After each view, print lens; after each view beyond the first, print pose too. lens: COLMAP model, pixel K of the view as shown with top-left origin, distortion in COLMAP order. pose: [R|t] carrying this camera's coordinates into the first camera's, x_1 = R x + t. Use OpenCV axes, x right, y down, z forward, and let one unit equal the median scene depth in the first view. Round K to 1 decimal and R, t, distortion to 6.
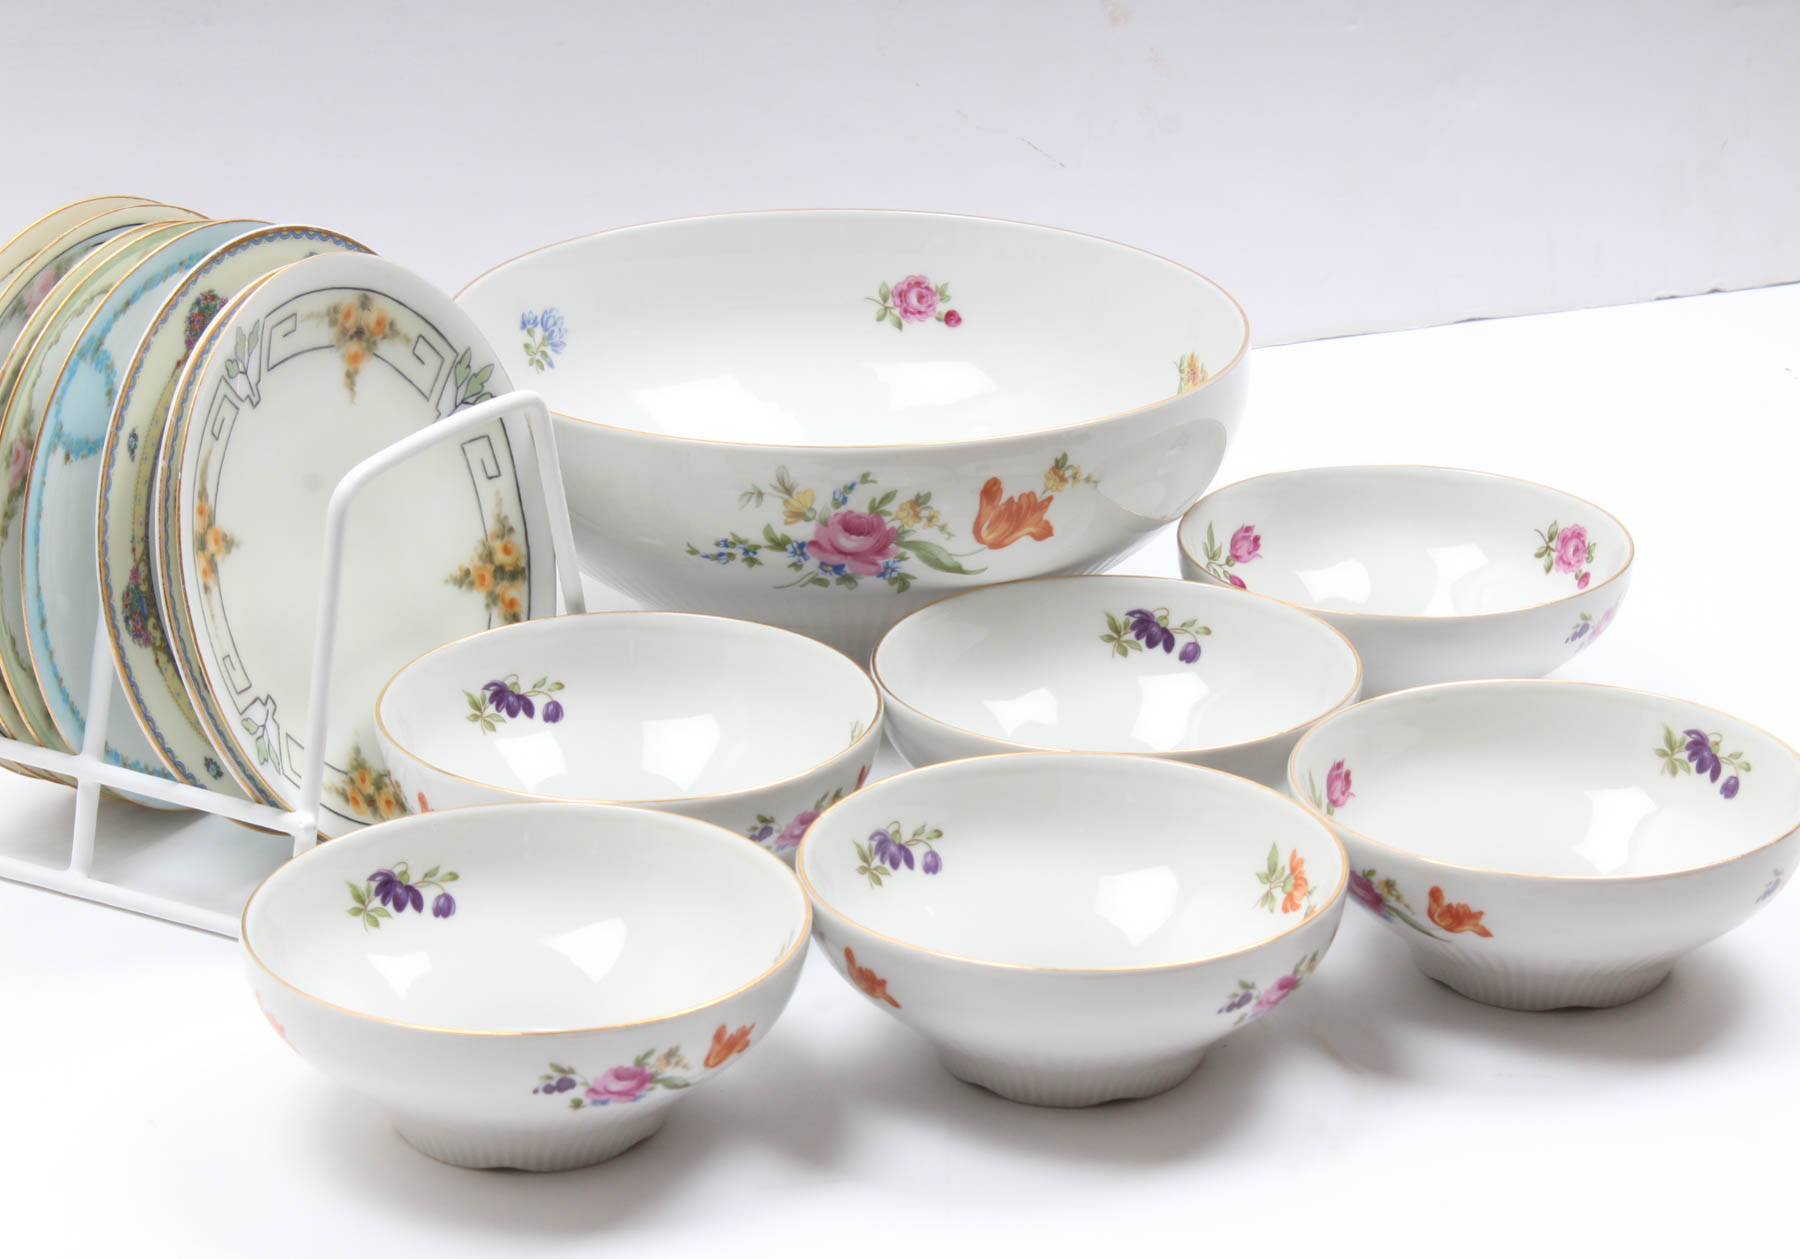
lens RADIAL K [[4829.6, 0, 972.7], [0, 4829.6, 617.0], [0, 0, 1]] dist [0.191895, 0.000000]
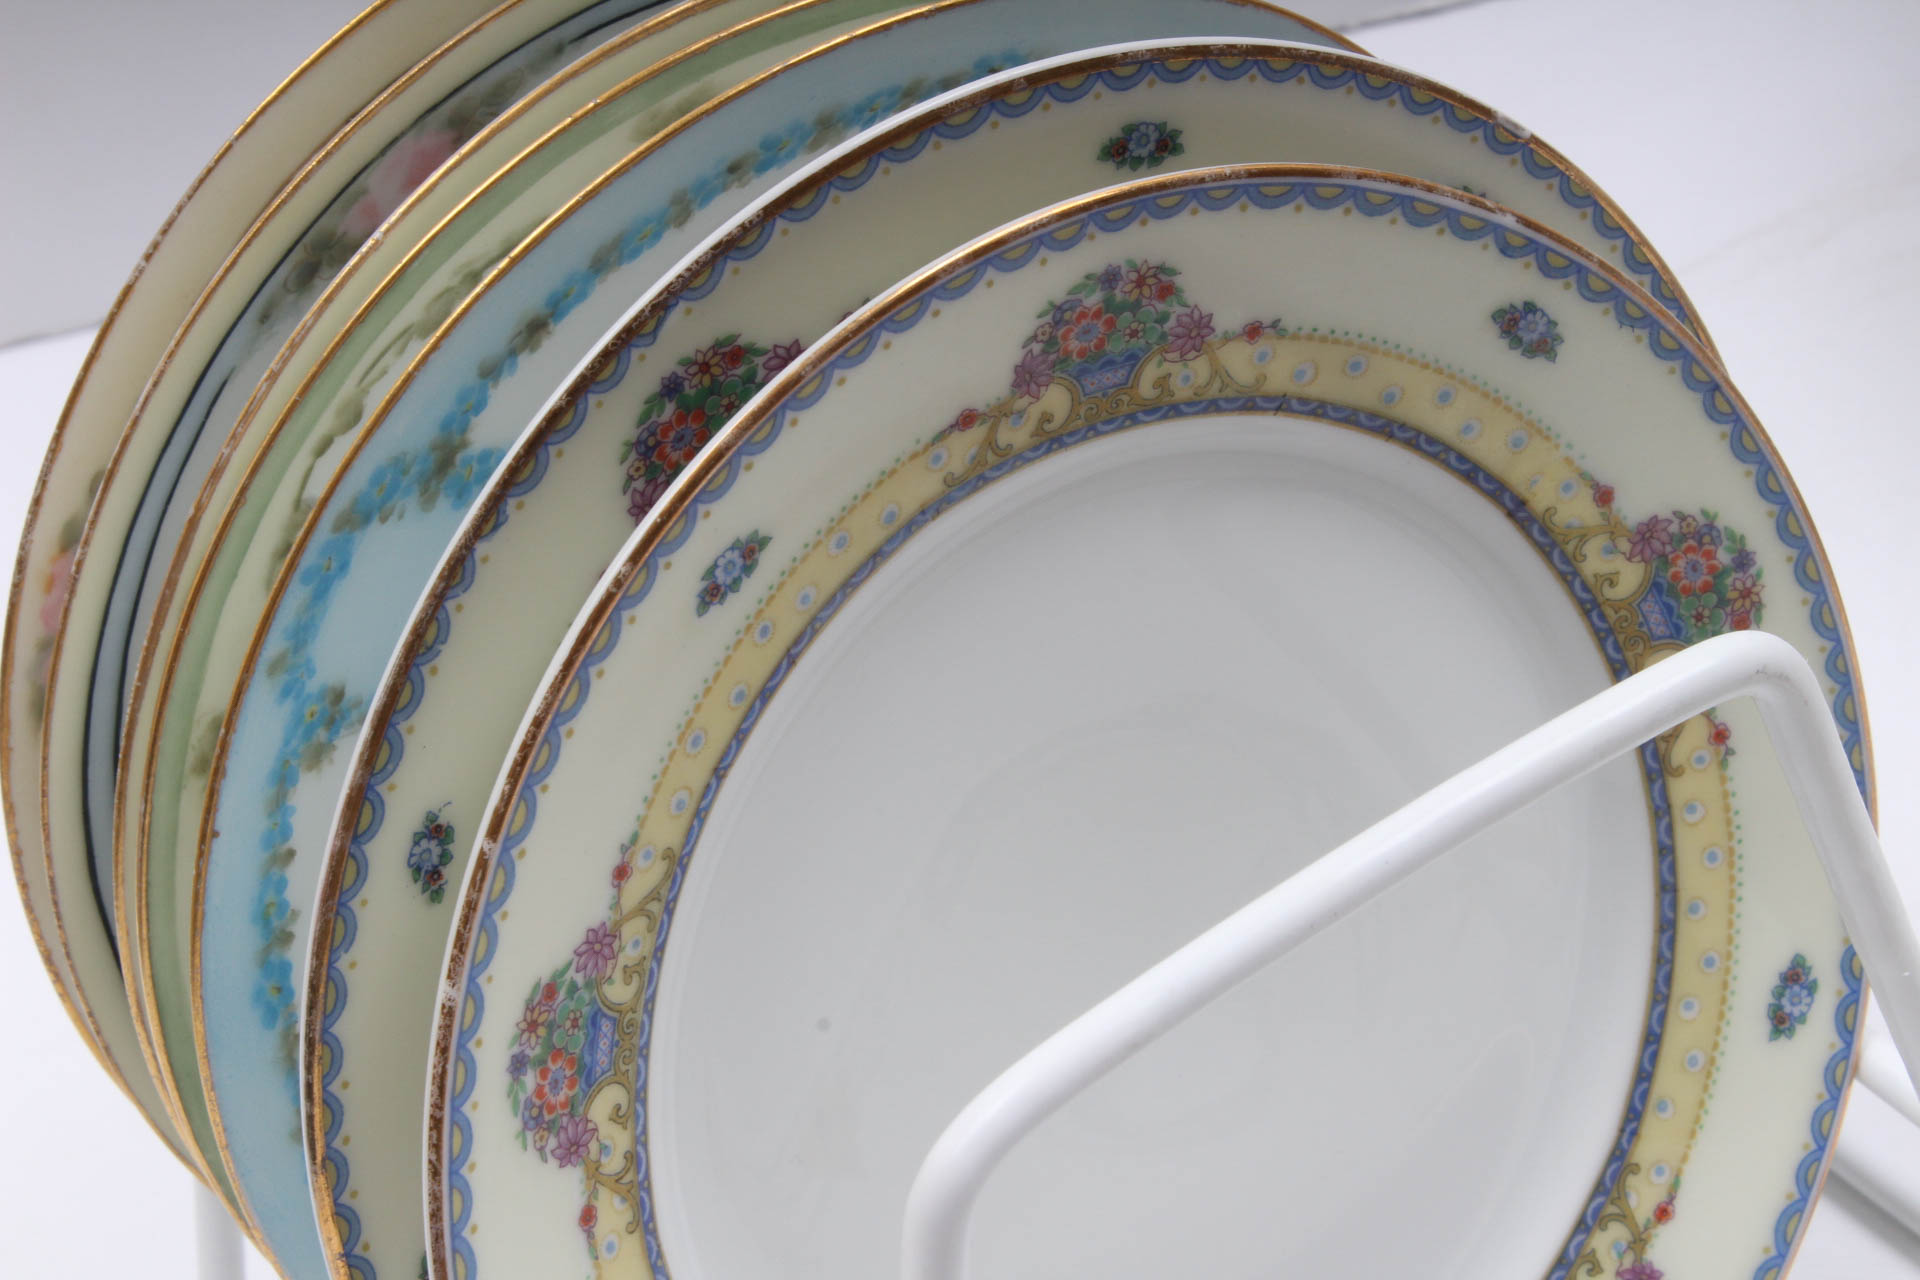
lens RADIAL K [[4600.4, 0, 940.0], [0, 4600.4, 580.6], [0, 0, 1]] dist [0.081681, 0.000000]
pose [[0.885352, 0.141231, -0.442951, -0.005913], [0.016803, 0.942401, 0.334063, -0.150077], [0.464617, -0.303206, 0.831984, 0.726380]]
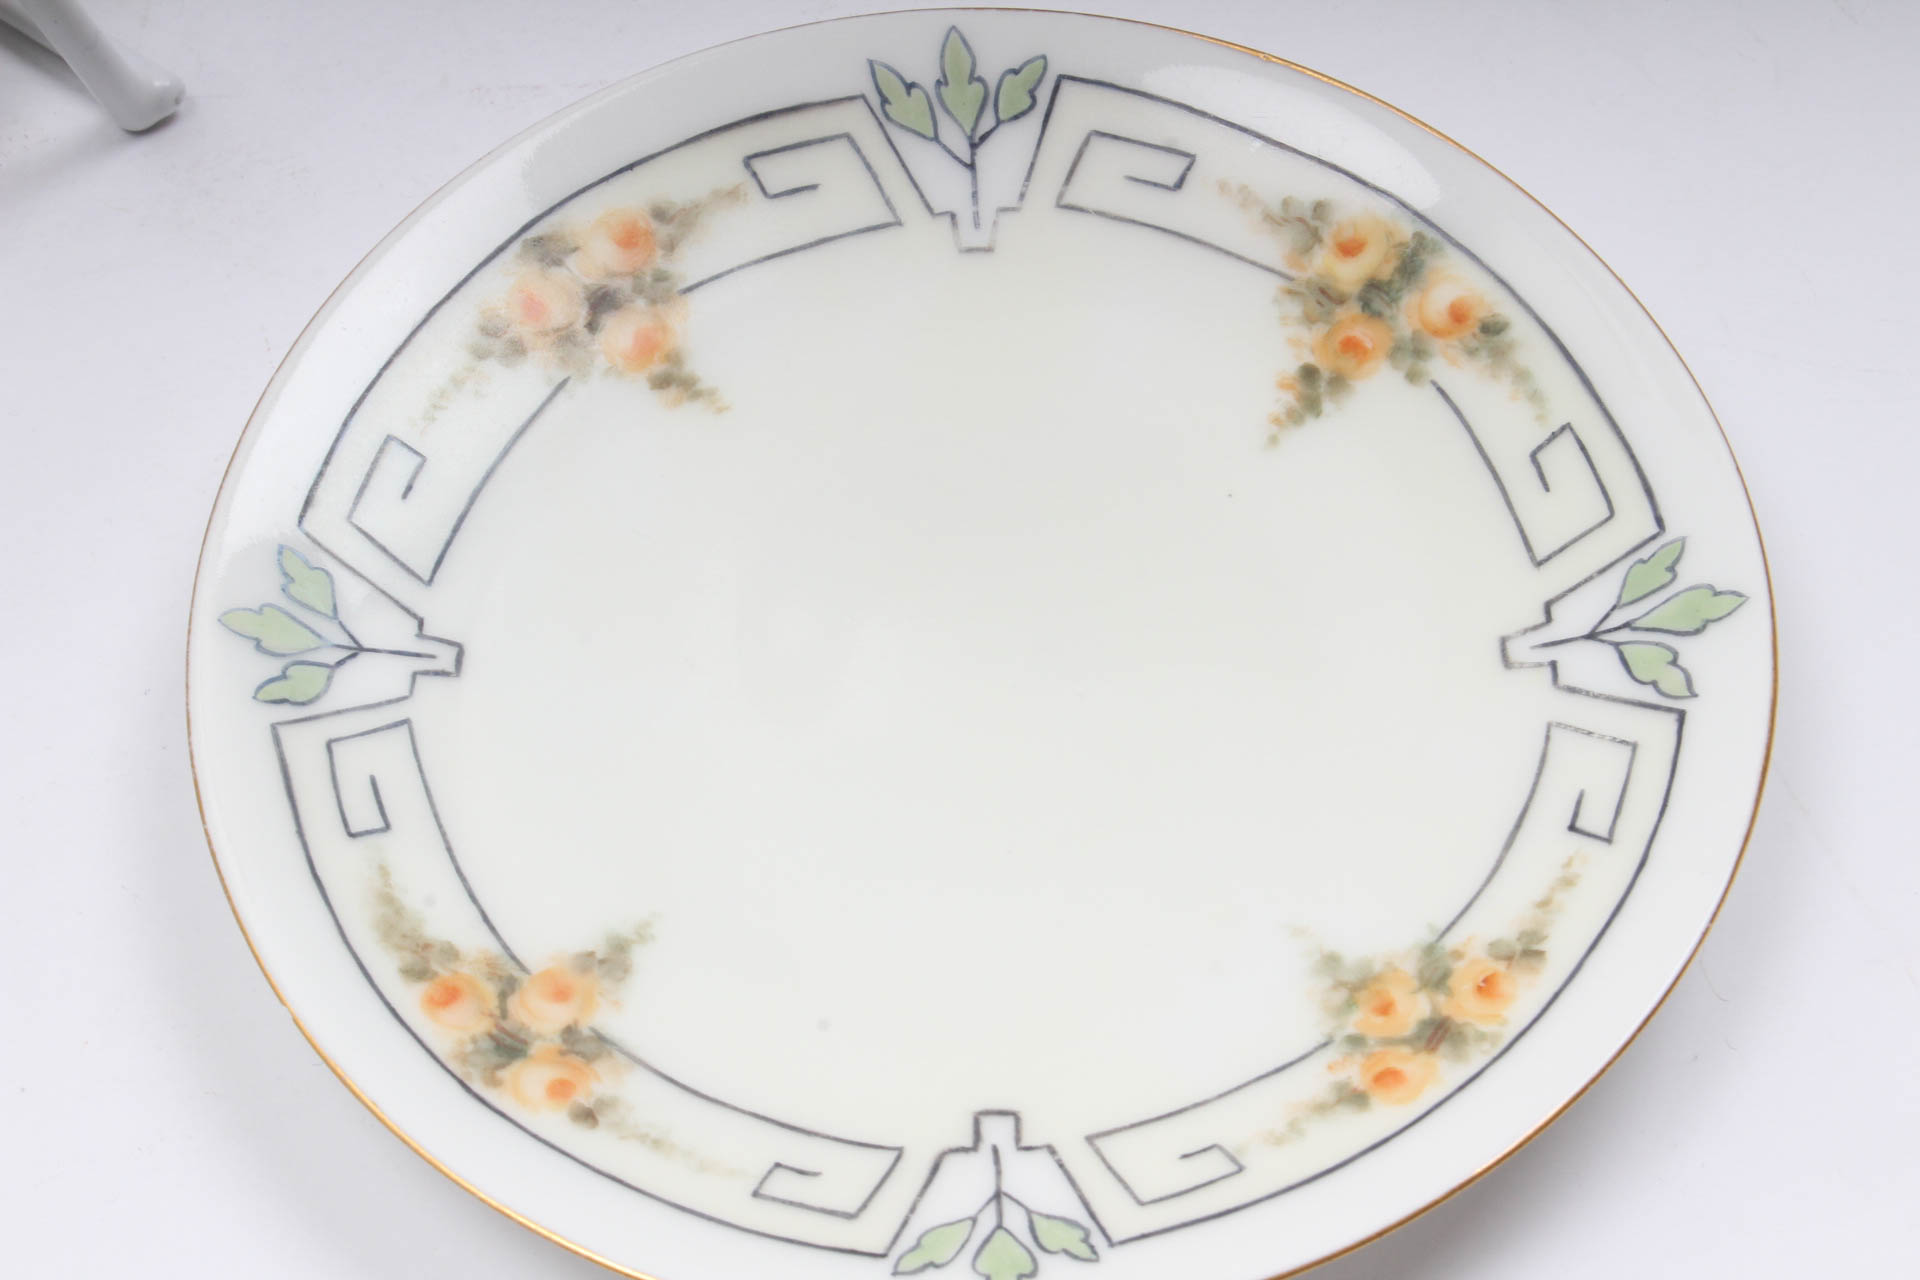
lens RADIAL K [[4096.4, 0, 960.7], [0, 4096.4, 639.9], [0, 0, 1]] dist [0.026680, 0.000000]
pose [[0.371845, -0.742987, -0.556509, 0.057279], [0.743151, 0.597512, -0.301176, 0.086098], [0.556290, -0.301579, 0.774333, 0.737134]]
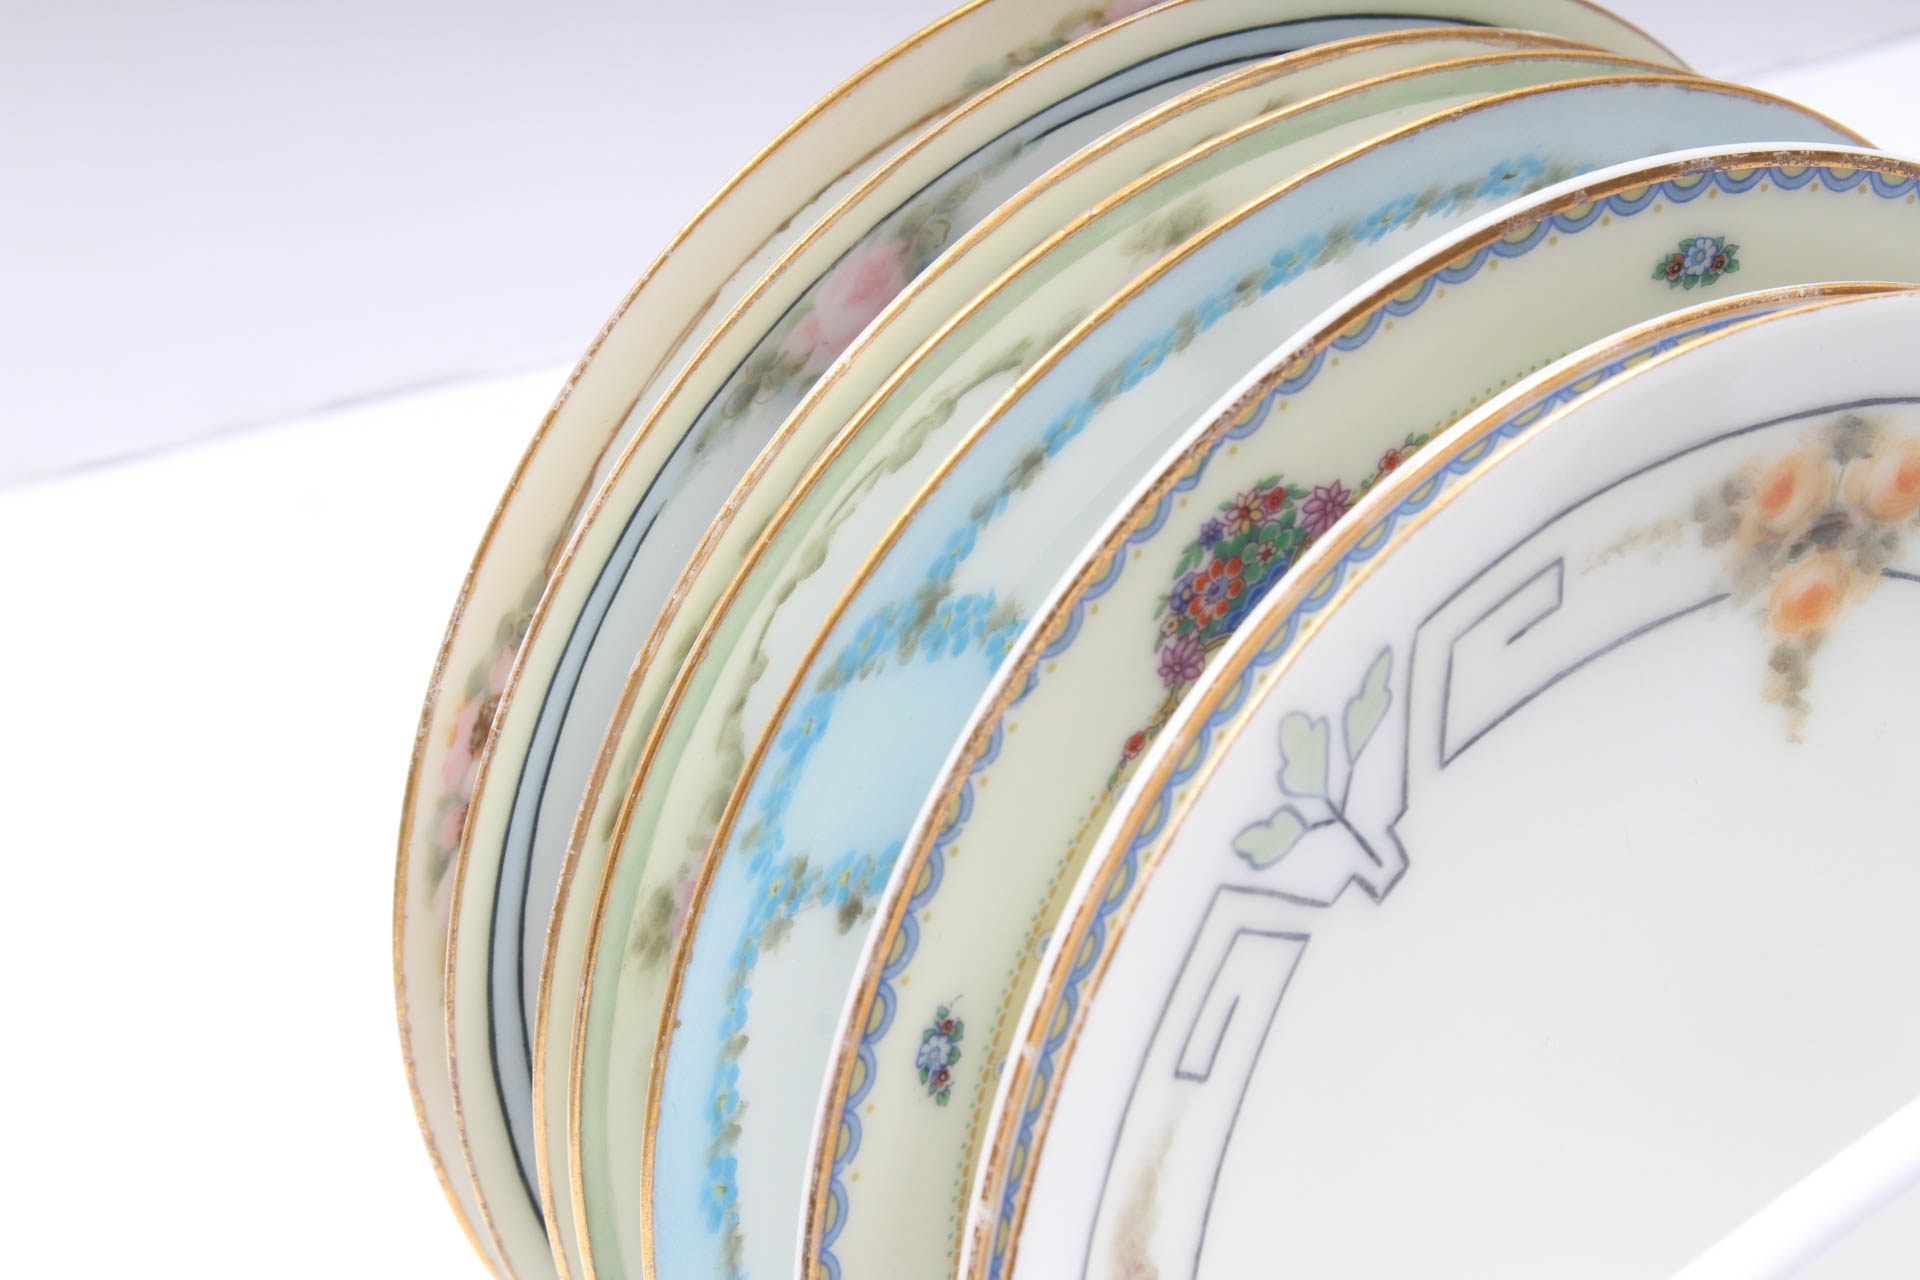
lens RADIAL K [[4600.4, 0, 939.9], [0, 4600.4, 630.0], [0, 0, 1]] dist [0.081681, 0.000000]
pose [[0.892723, 0.143767, -0.427055, -0.053710], [0.009568, 0.941475, 0.336947, -0.147884], [0.450504, -0.304887, 0.839101, 0.736282]]
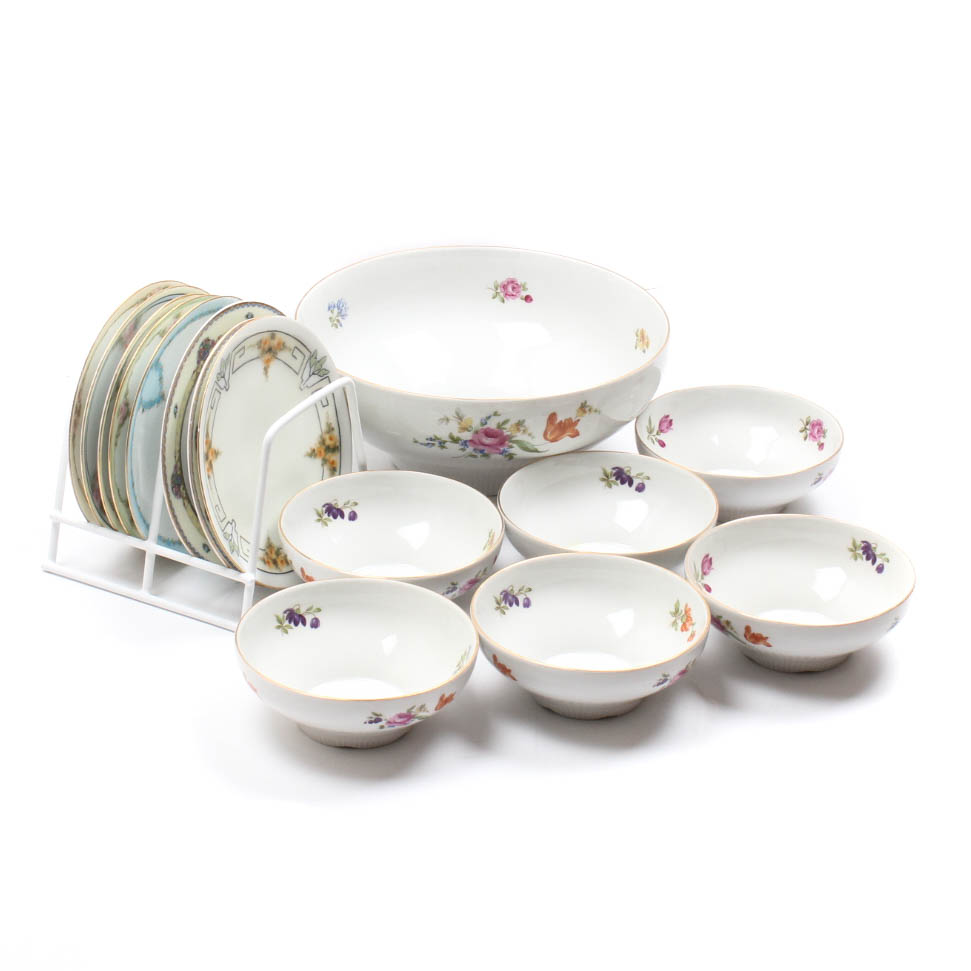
lens RADIAL K [[3047.9, 0, 484.2], [0, 3047.9, 484.4], [0, 0, 1]] dist [0.112297, 0.000000]
pose [[0.999829, 0.016992, 0.007358, -0.037783], [-0.017742, 0.992851, 0.118033, -0.163535], [-0.005300, -0.118144, 0.992982, -0.392098]]
